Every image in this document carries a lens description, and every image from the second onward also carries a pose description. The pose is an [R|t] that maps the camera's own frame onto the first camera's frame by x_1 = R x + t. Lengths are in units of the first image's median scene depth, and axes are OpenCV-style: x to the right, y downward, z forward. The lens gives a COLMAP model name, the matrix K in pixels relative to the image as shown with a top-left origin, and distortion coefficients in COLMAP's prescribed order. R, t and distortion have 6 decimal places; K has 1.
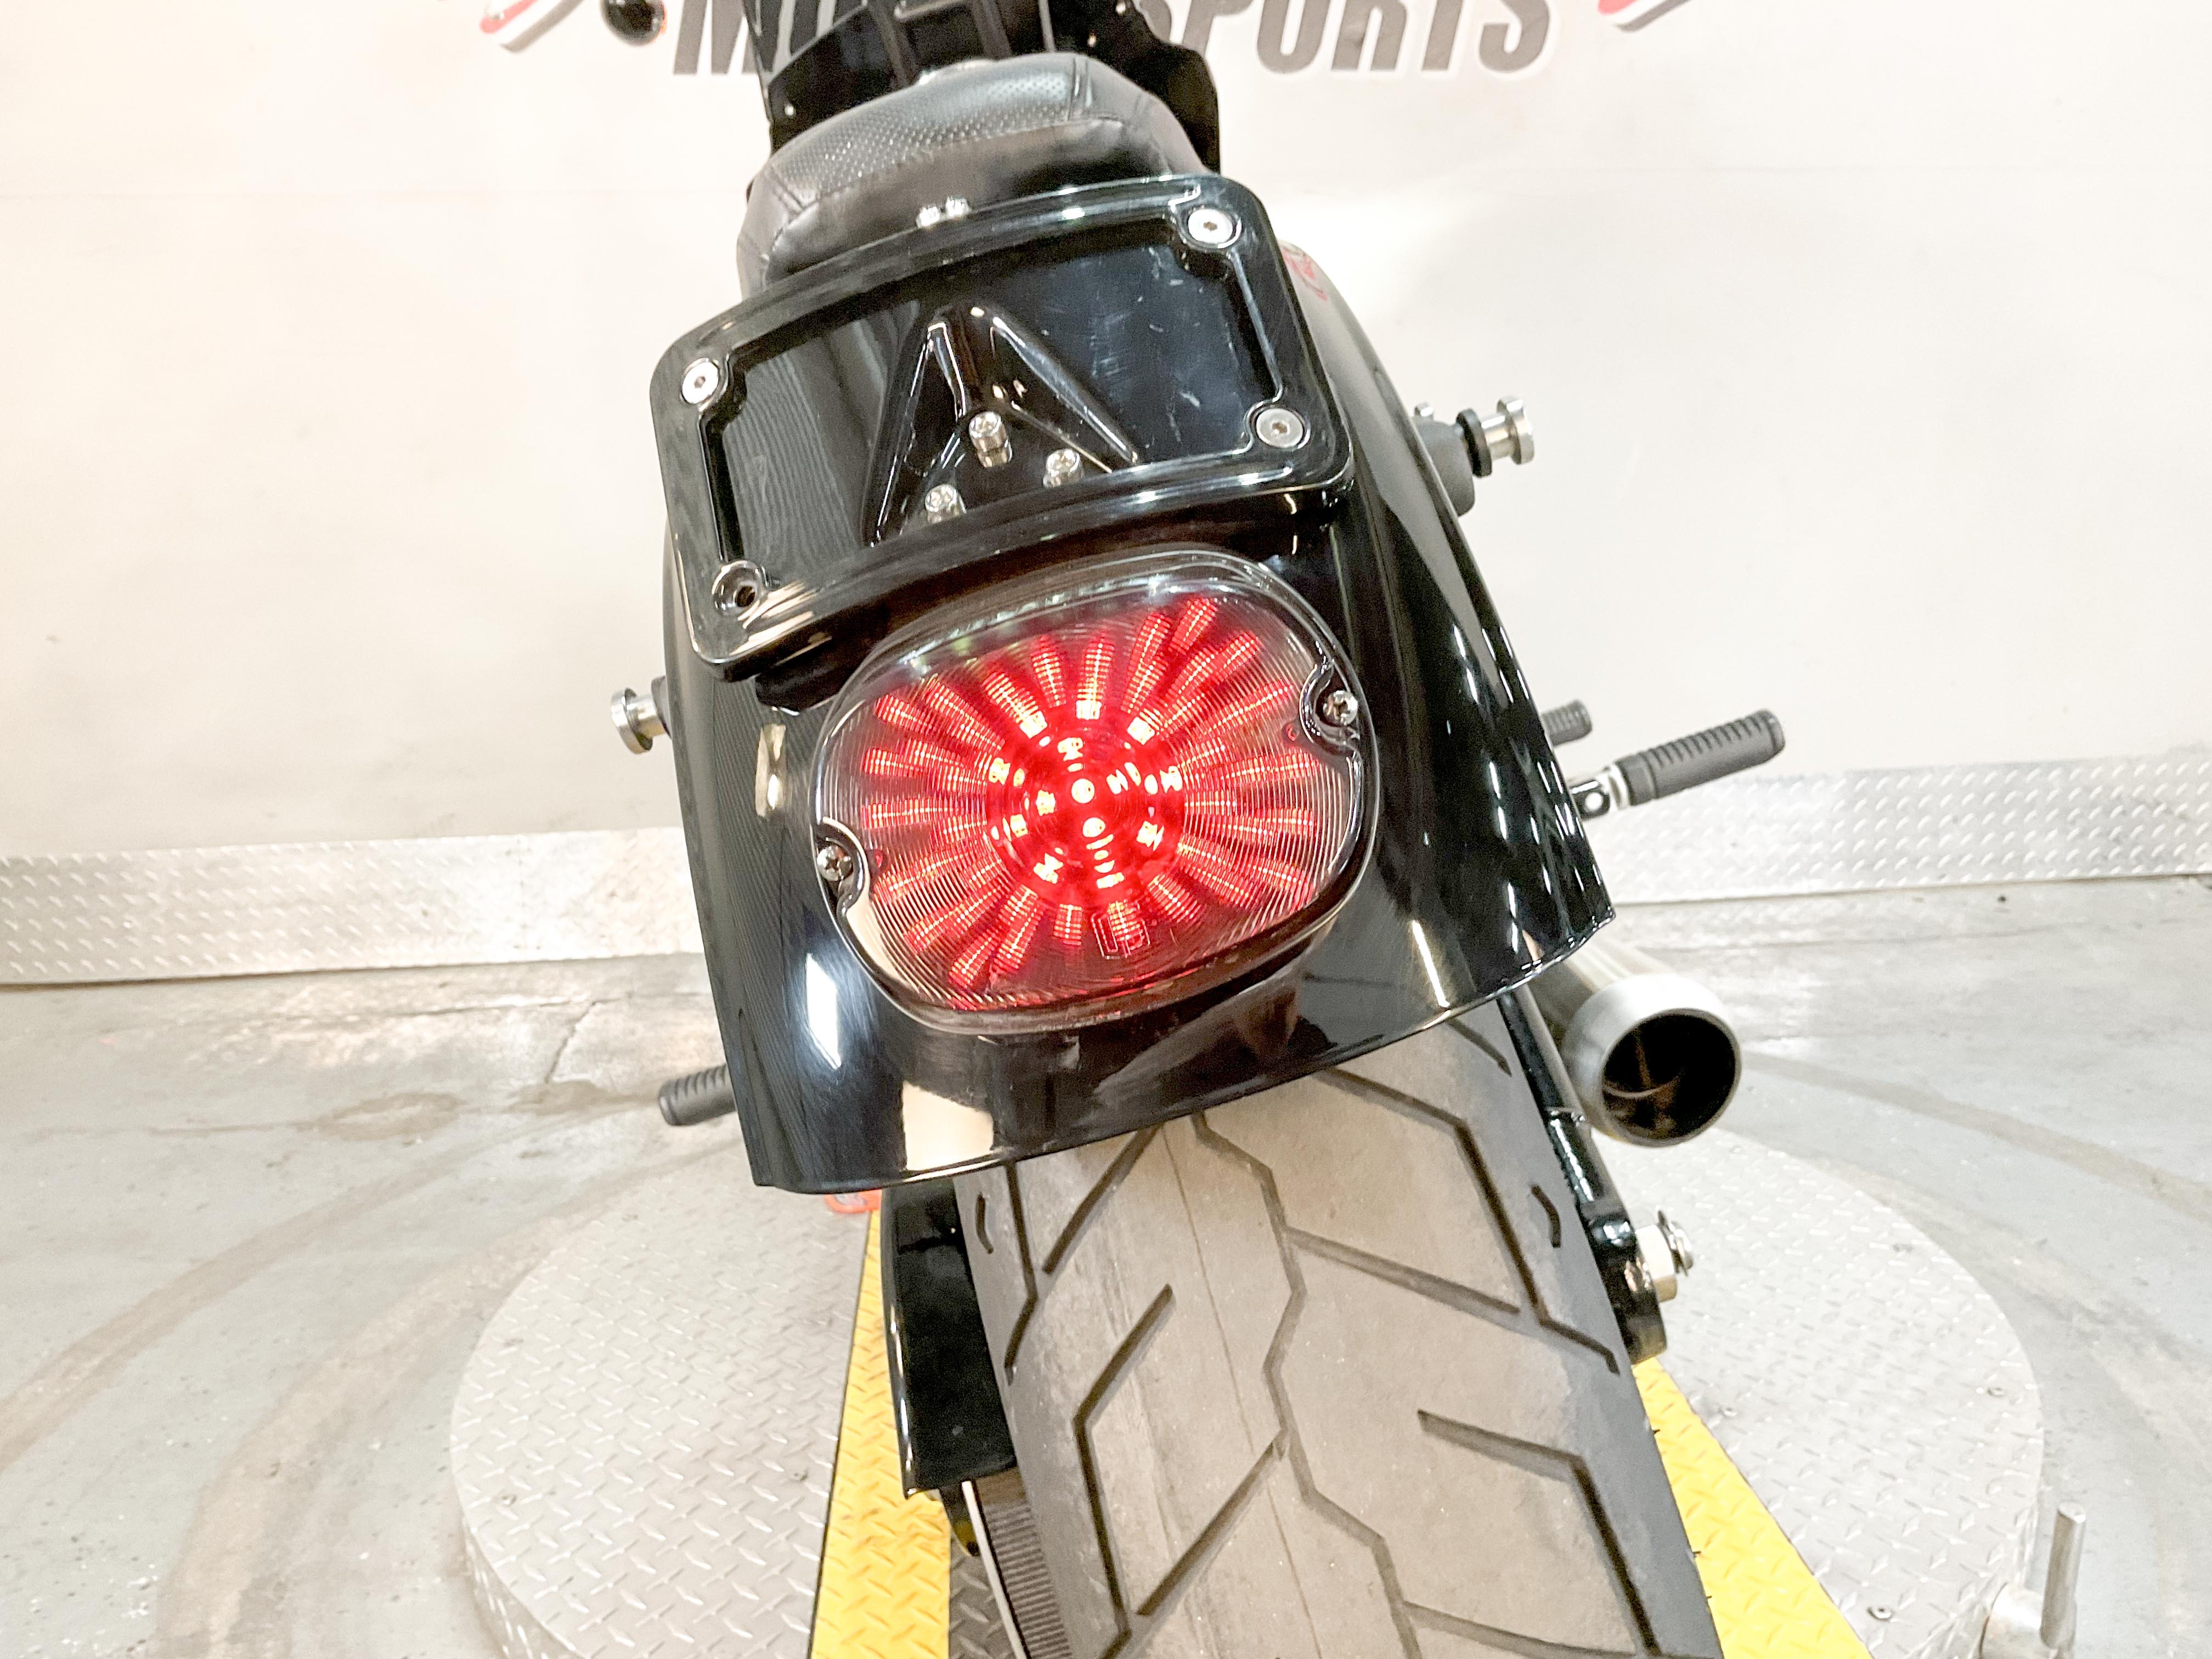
lens RADIAL K [[1834.5, 0, 1104.4], [0, 1834.5, 838.5], [0, 0, 1]] dist [0.002209, -0.020861]
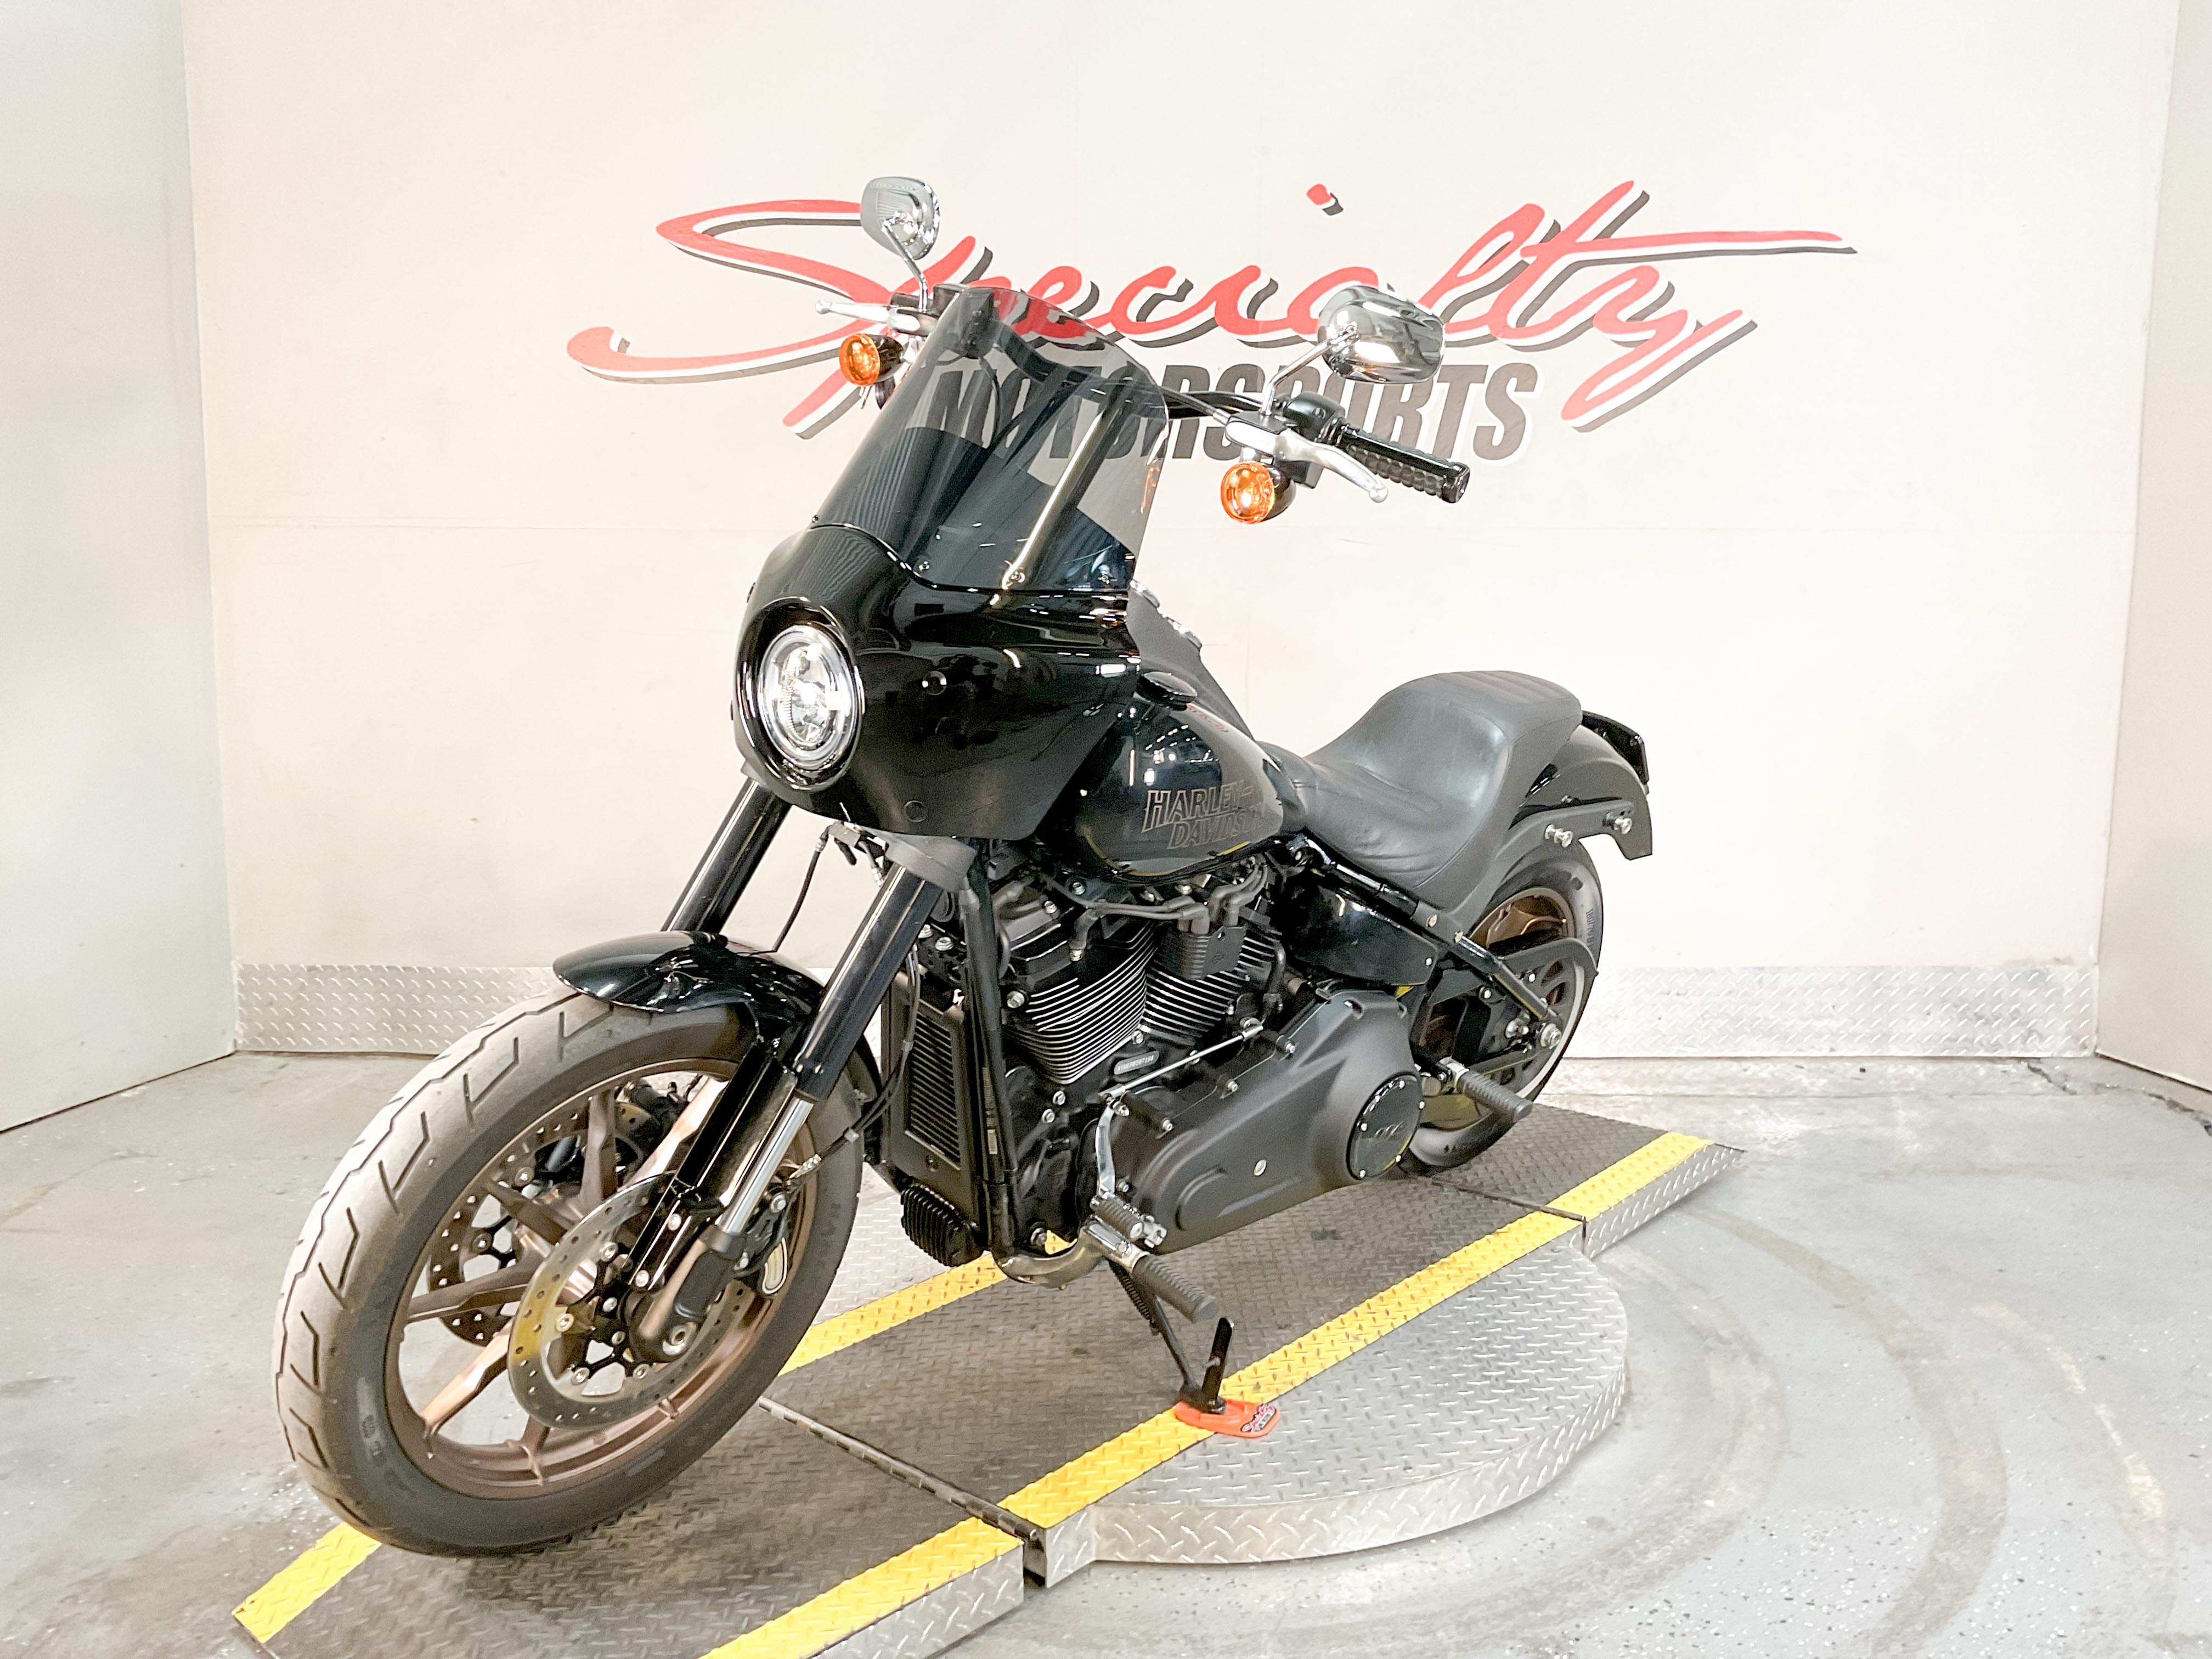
lens RADIAL K [[1834.5, 0, 1109.8], [0, 1834.5, 844.8], [0, 0, 1]] dist [0.002209, -0.020861]
pose [[0.993544, 0.041719, -0.105498, 0.092028], [-0.046703, 0.997885, -0.045223, -0.049308], [0.103388, 0.049858, 0.993391, -0.430554]]
